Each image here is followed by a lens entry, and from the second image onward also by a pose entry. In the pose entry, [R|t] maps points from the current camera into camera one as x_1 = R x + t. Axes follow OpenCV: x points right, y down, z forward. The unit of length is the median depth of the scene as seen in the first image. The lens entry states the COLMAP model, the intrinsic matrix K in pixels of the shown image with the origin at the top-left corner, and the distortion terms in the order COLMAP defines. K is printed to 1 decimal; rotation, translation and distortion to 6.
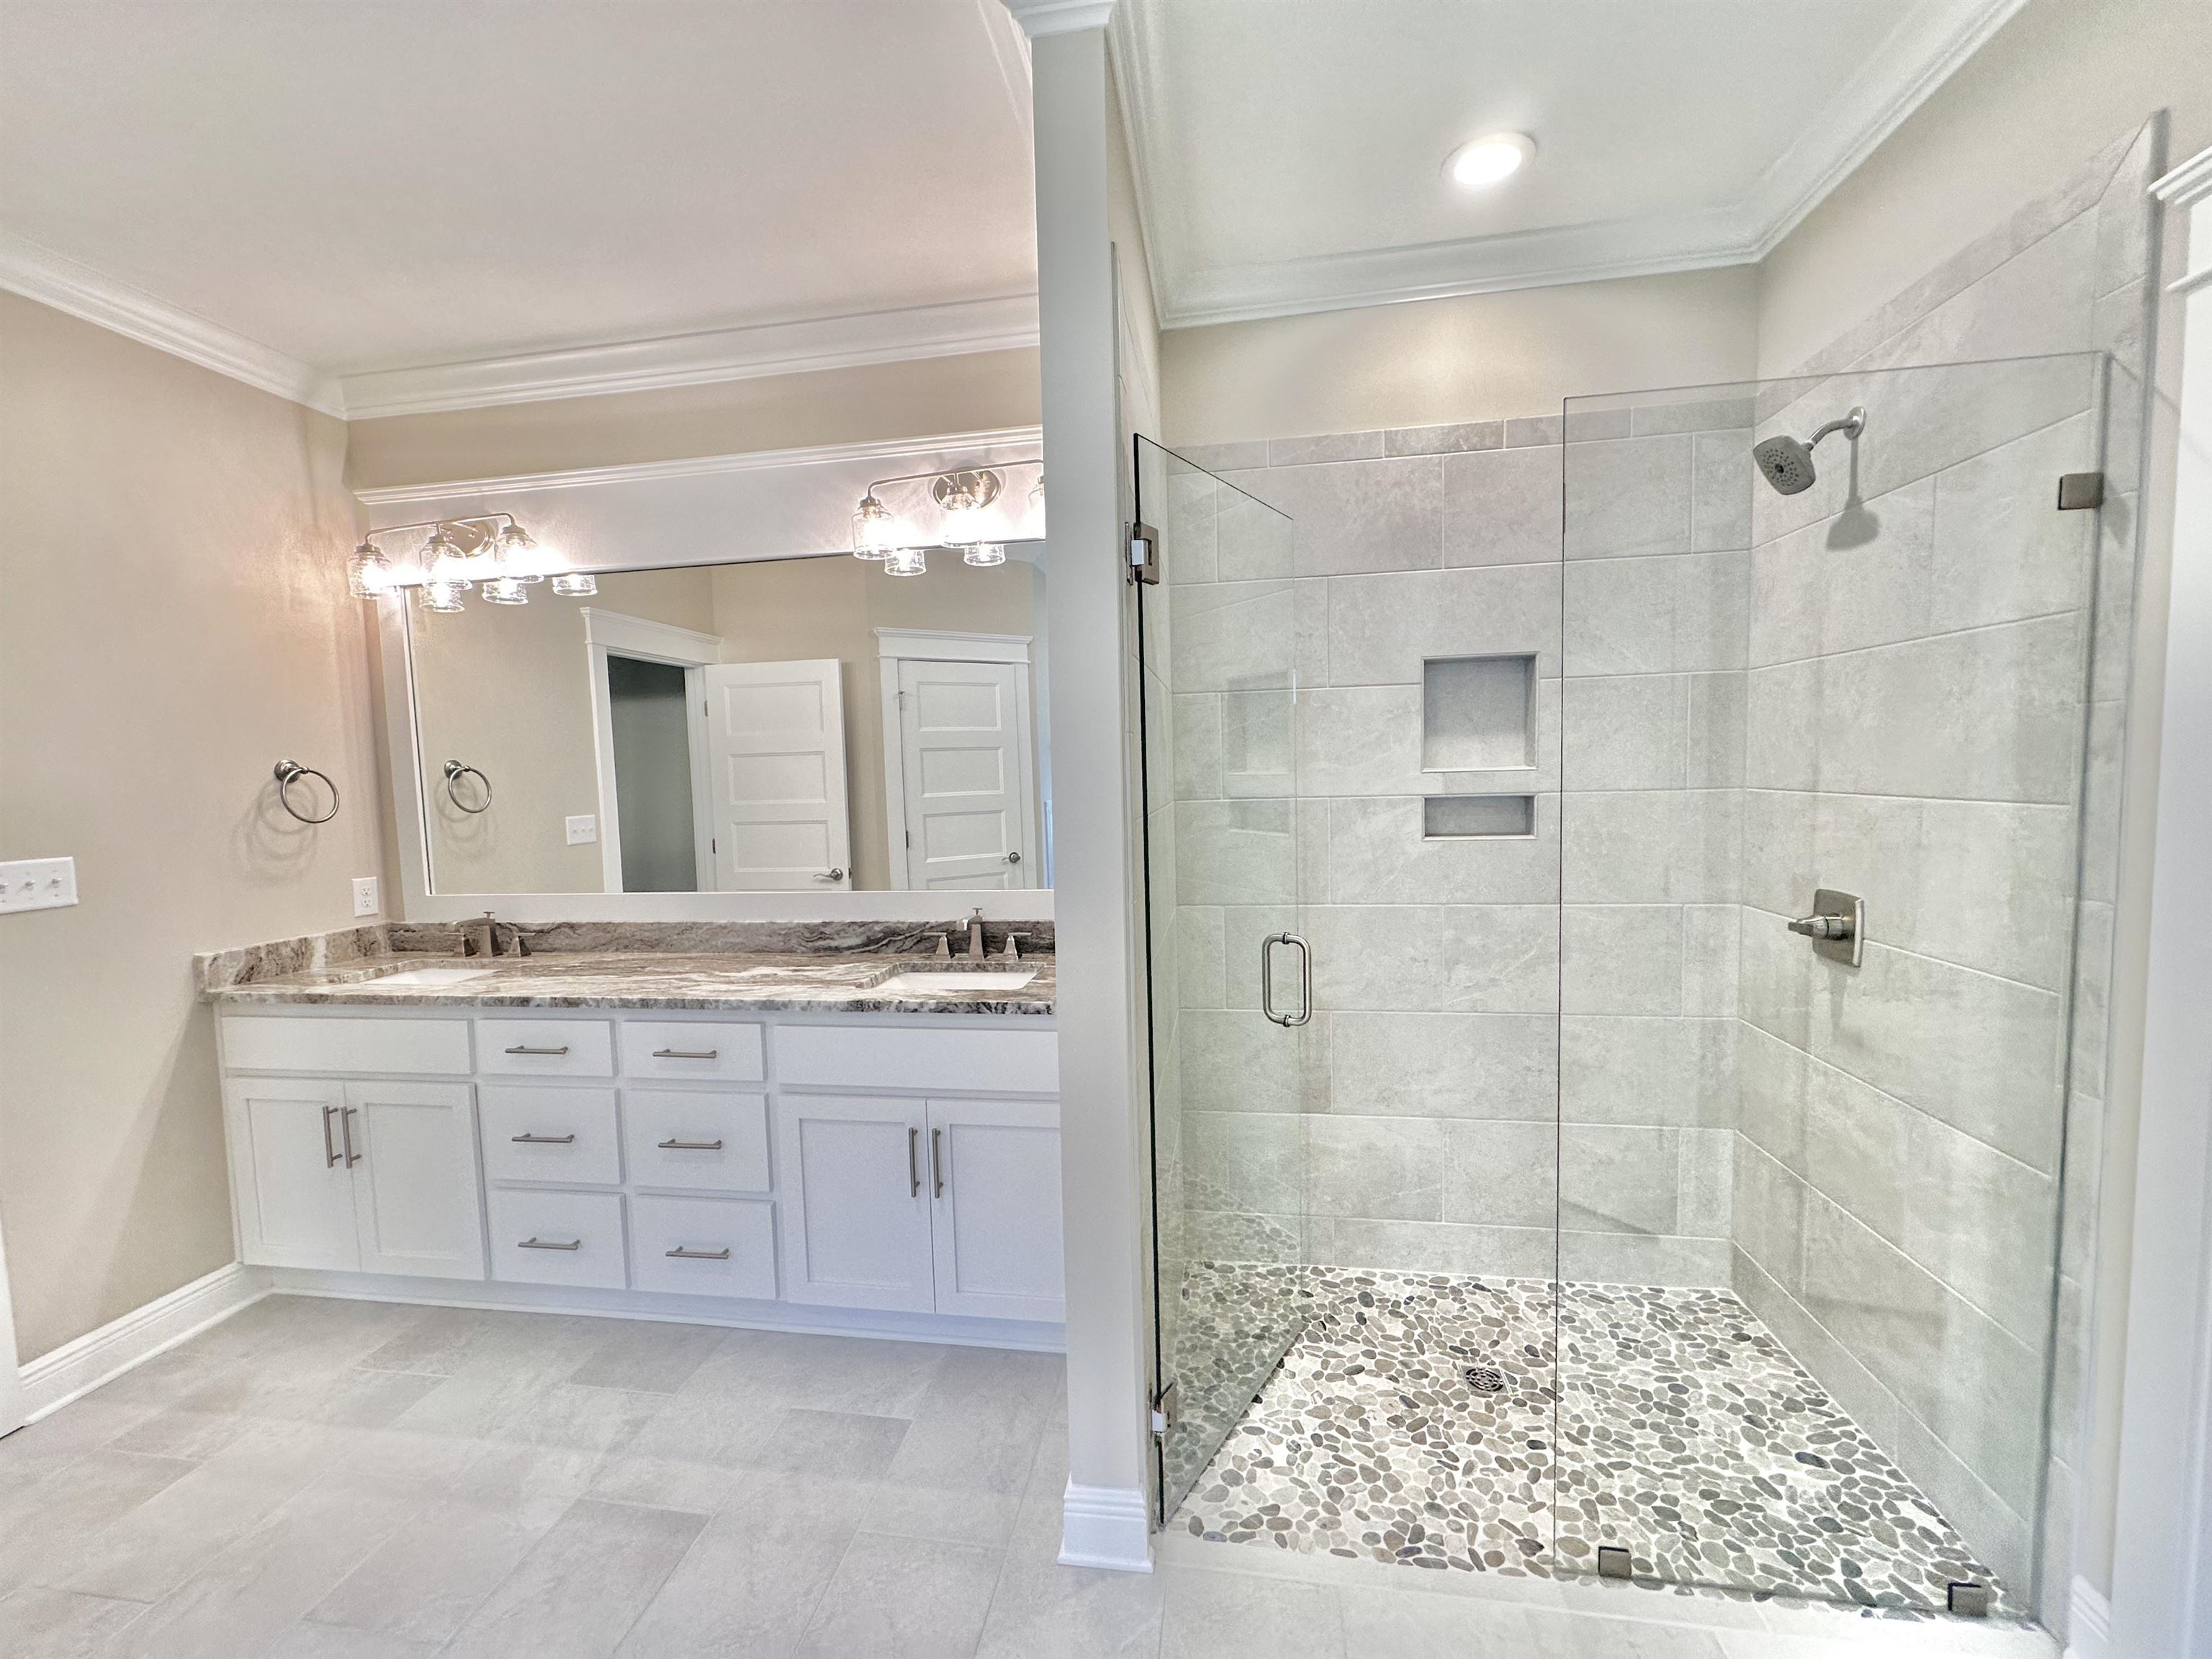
lens RADIAL K [[881.2, 0, 1102.7], [0, 881.2, 825.9], [0, 0, 1]] dist [-0.002379, 0.000661]
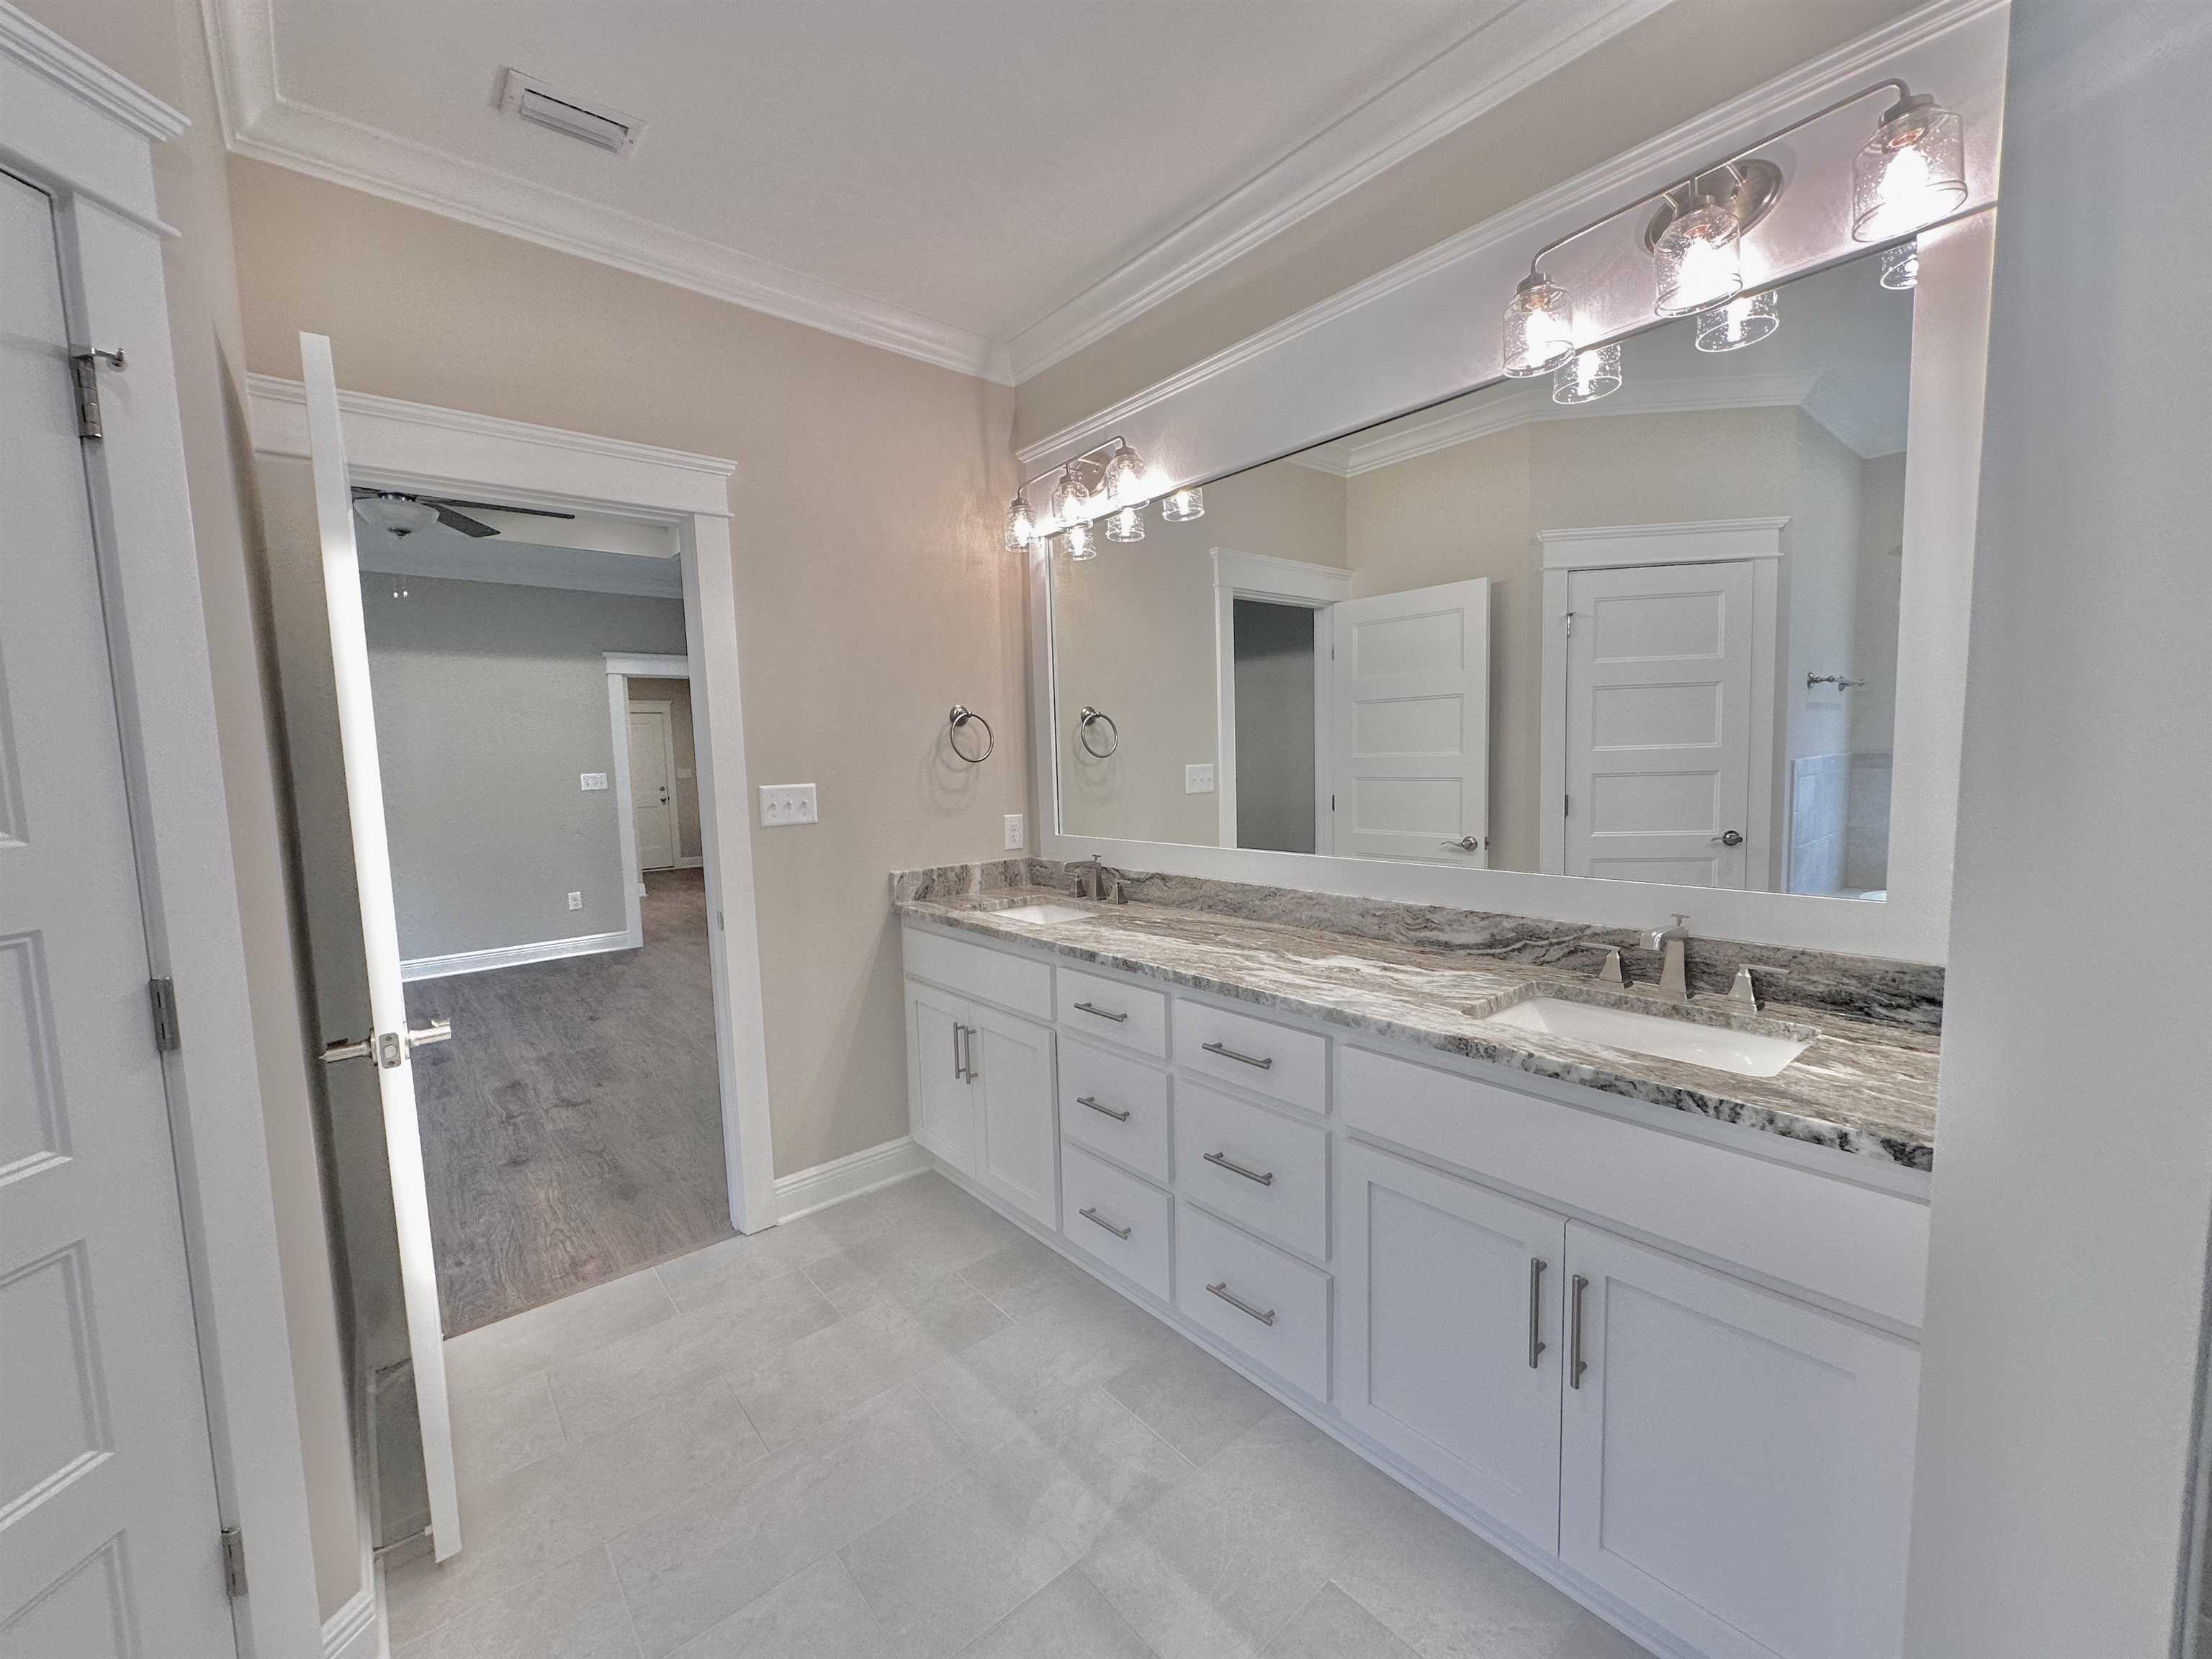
lens RADIAL K [[881.2, 0, 1105.7], [0, 881.2, 831.0], [0, 0, 1]] dist [-0.002379, 0.000661]
pose [[0.761265, 0.064315, -0.645244, -0.055739], [-0.035885, 0.997723, 0.057111, 0.014711], [0.647448, -0.020322, 0.761839, 0.278746]]
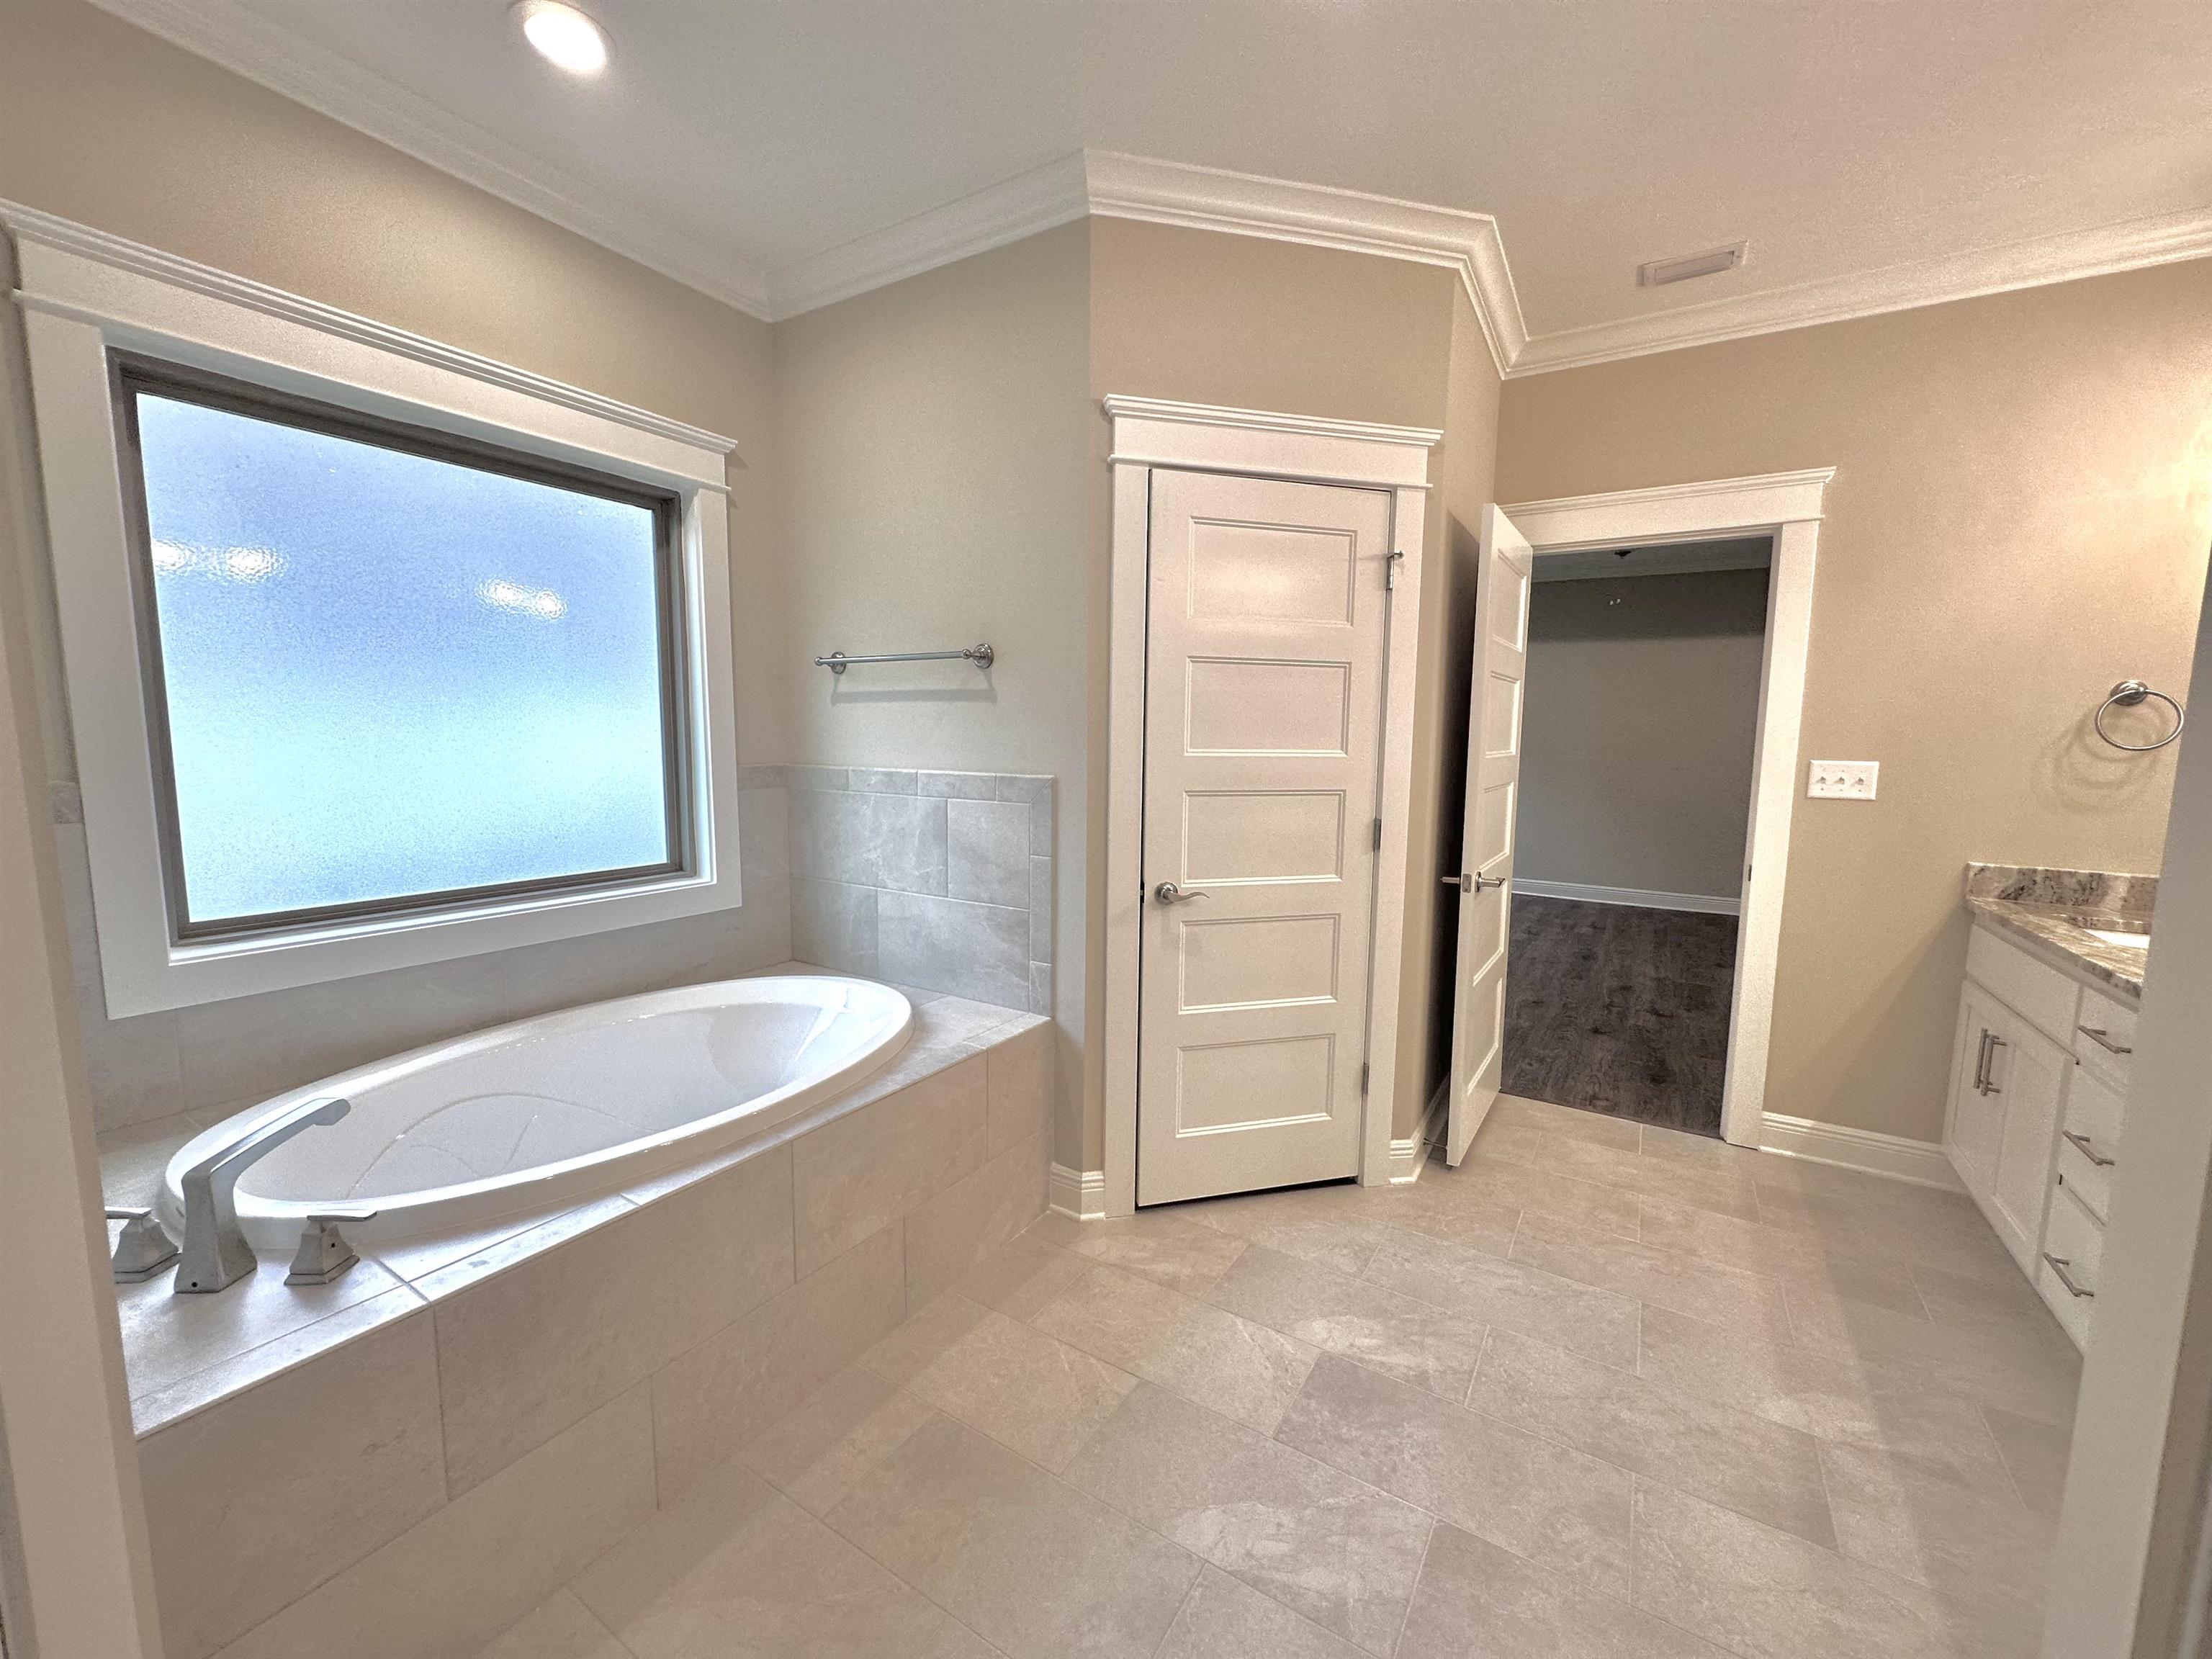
lens RADIAL K [[881.2, 0, 1100.6], [0, 881.2, 824.7], [0, 0, 1]] dist [-0.002379, 0.000661]
pose [[-0.390426, 0.120952, -0.912655, 0.366158], [-0.064137, 0.985350, 0.158024, -0.003313], [0.918398, 0.120231, -0.376948, 0.396095]]
